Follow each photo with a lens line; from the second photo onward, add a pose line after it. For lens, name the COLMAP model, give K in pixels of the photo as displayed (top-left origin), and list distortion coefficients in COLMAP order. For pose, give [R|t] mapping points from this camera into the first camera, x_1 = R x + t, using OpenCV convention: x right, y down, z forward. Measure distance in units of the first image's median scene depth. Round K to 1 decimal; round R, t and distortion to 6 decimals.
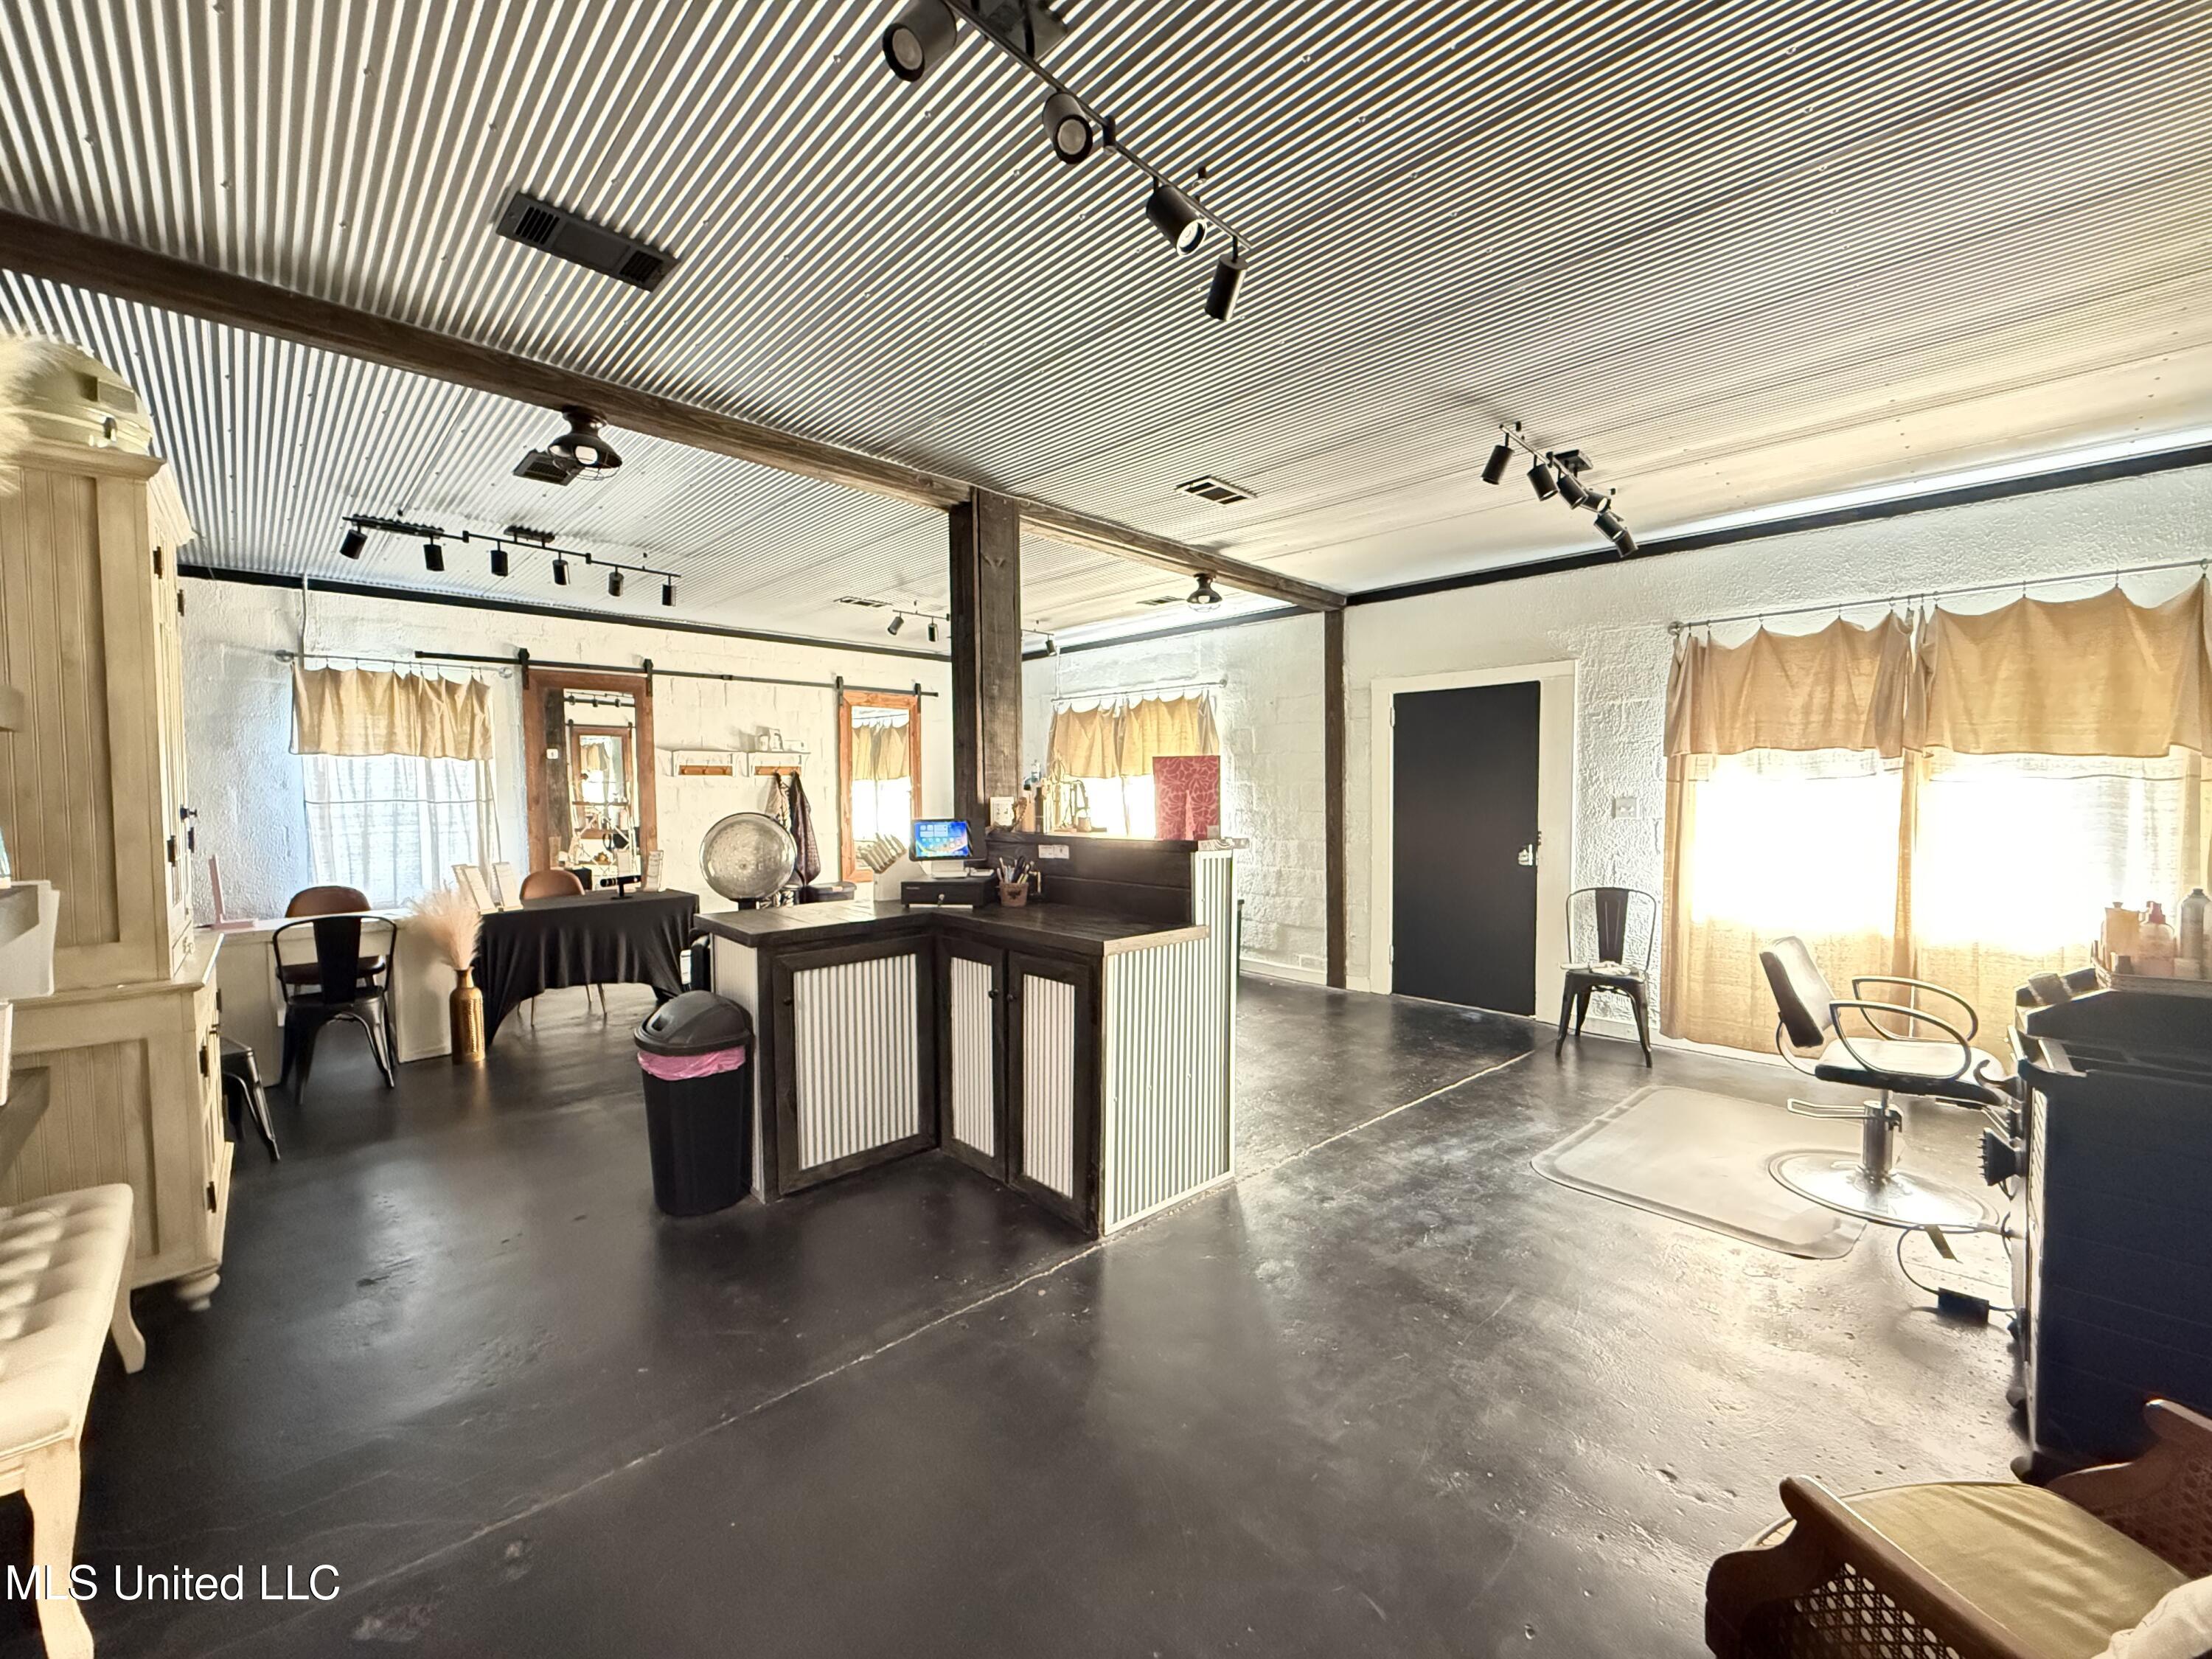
lens RADIAL K [[881.0, 0, 1101.5], [0, 881.0, 830.7], [0, 0, 1]] dist [-0.001056, 0.000715]
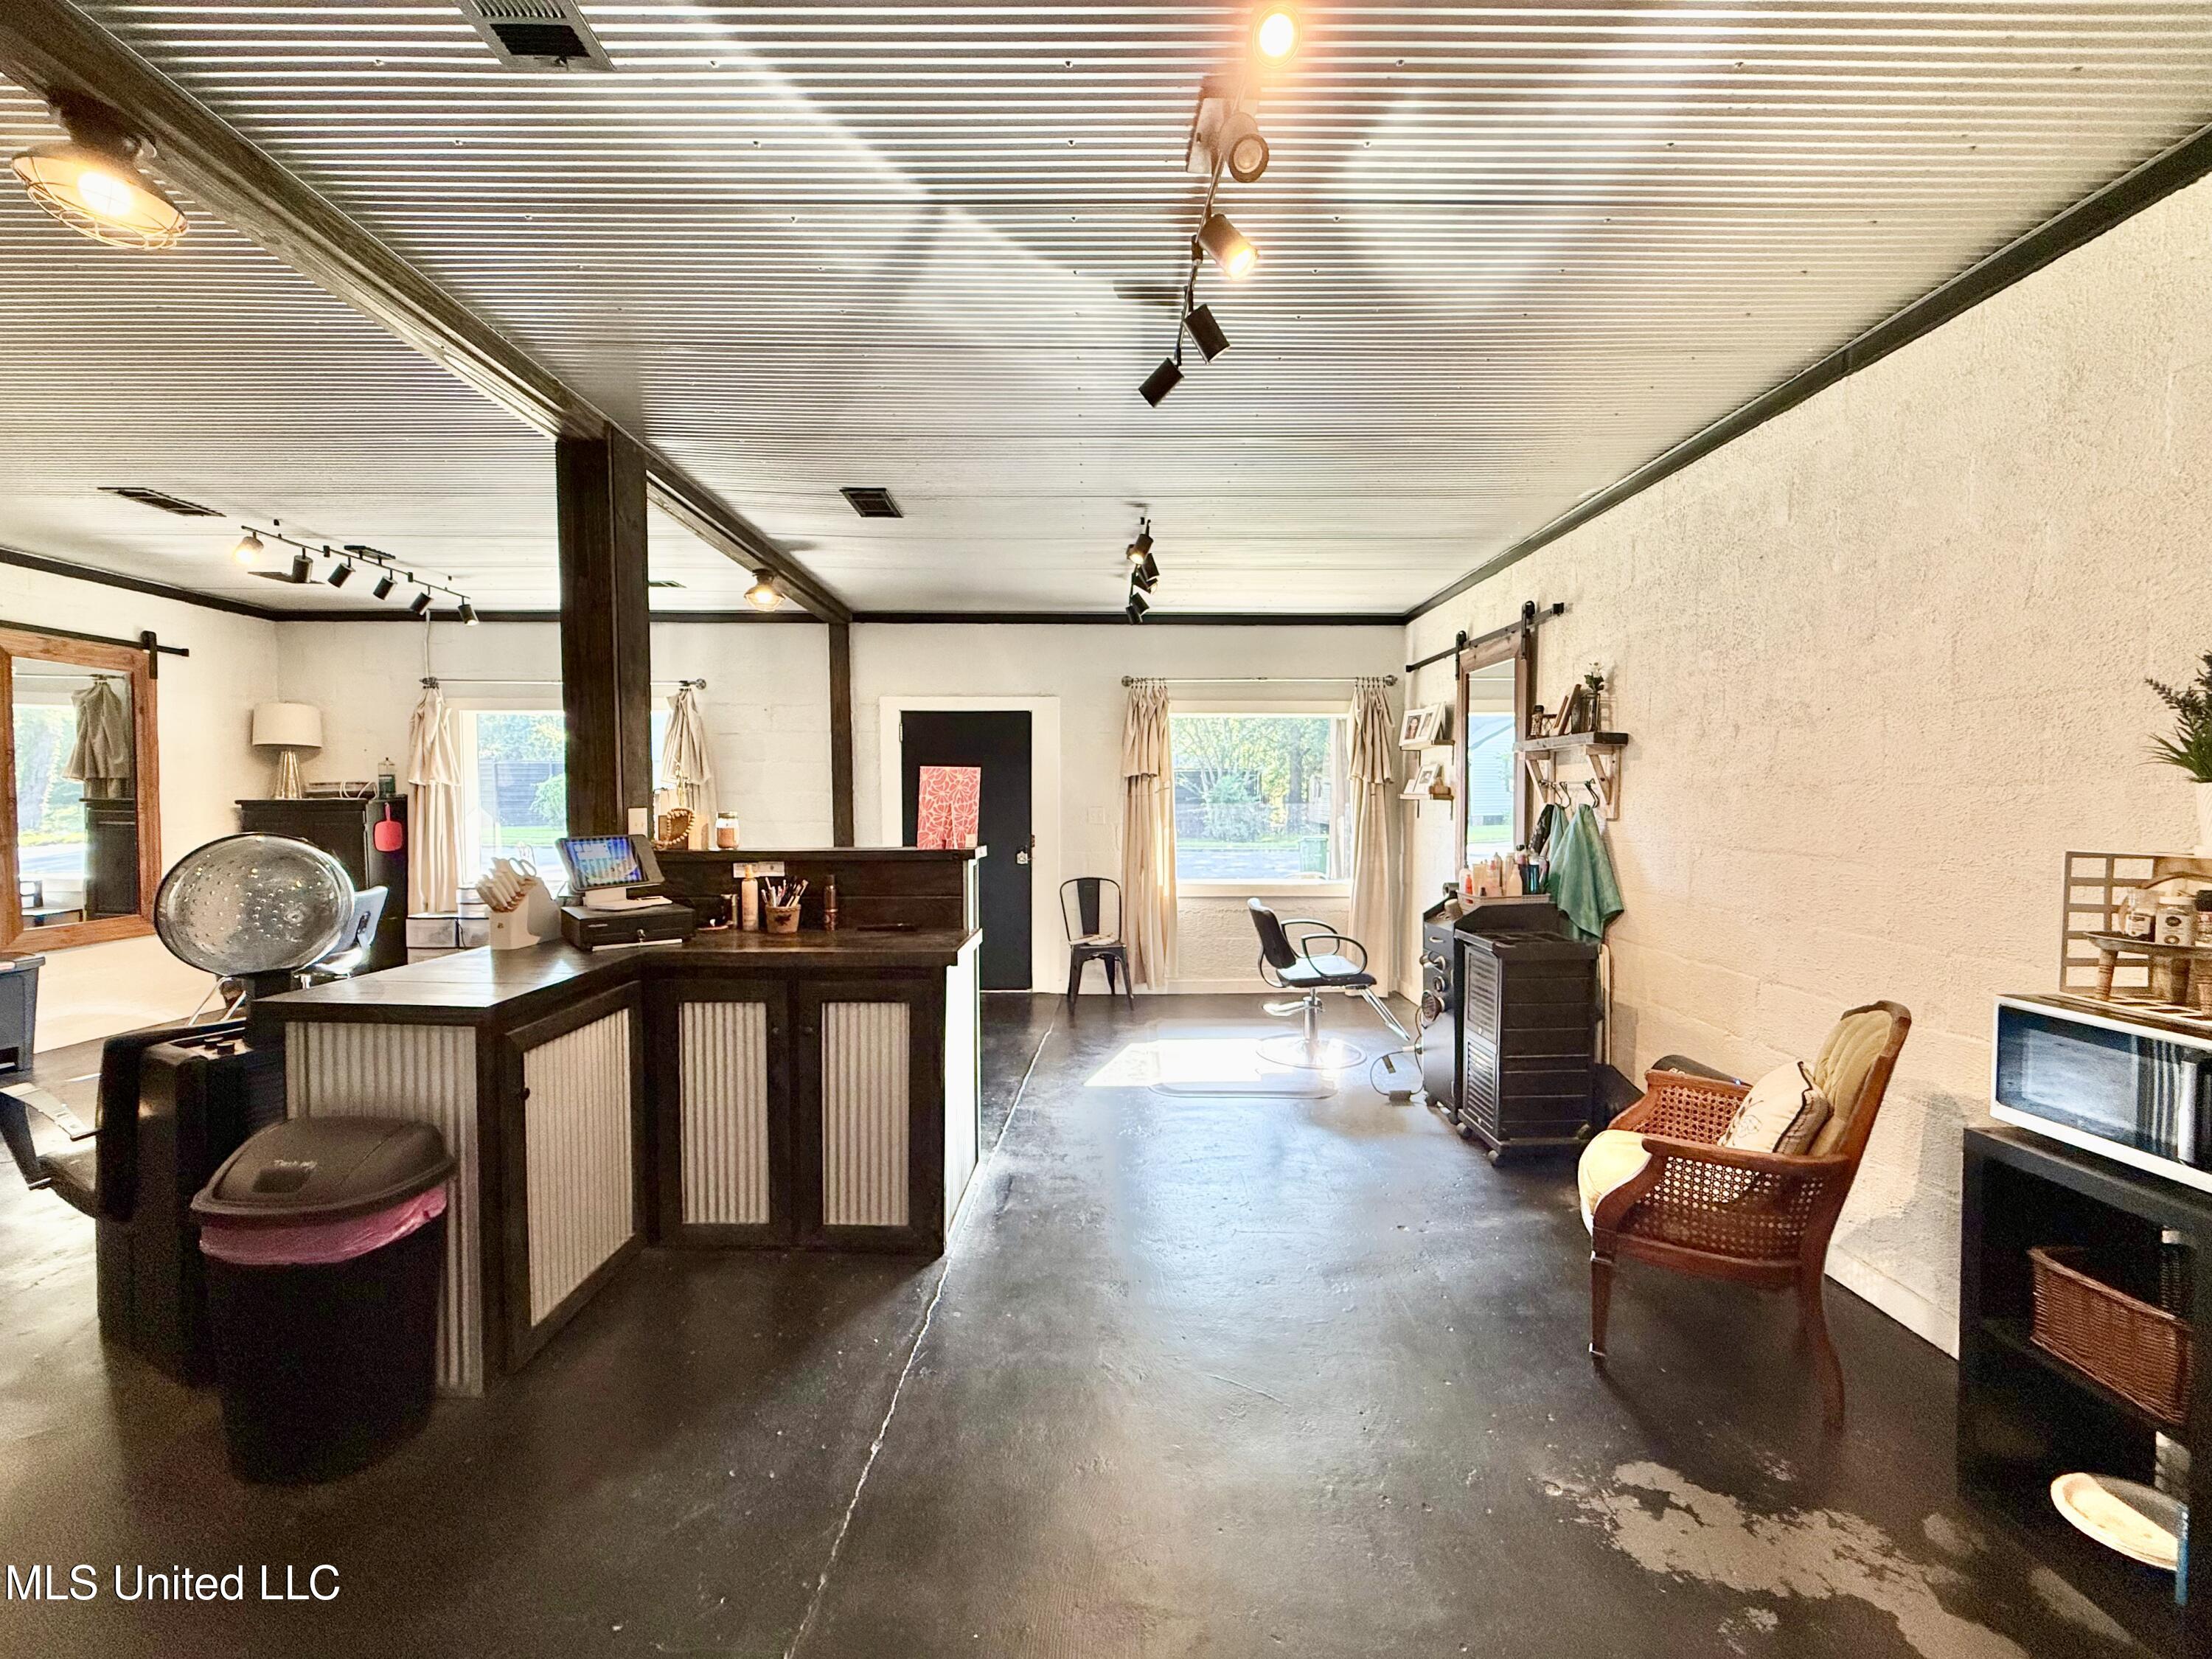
lens RADIAL K [[881.0, 0, 1105.6], [0, 881.0, 830.1], [0, 0, 1]] dist [-0.001056, 0.000715]
pose [[0.691556, -0.020652, 0.722028, -0.412451], [0.028797, 0.999585, 0.001009, -0.006983], [-0.721749, 0.020095, 0.691863, 0.119904]]
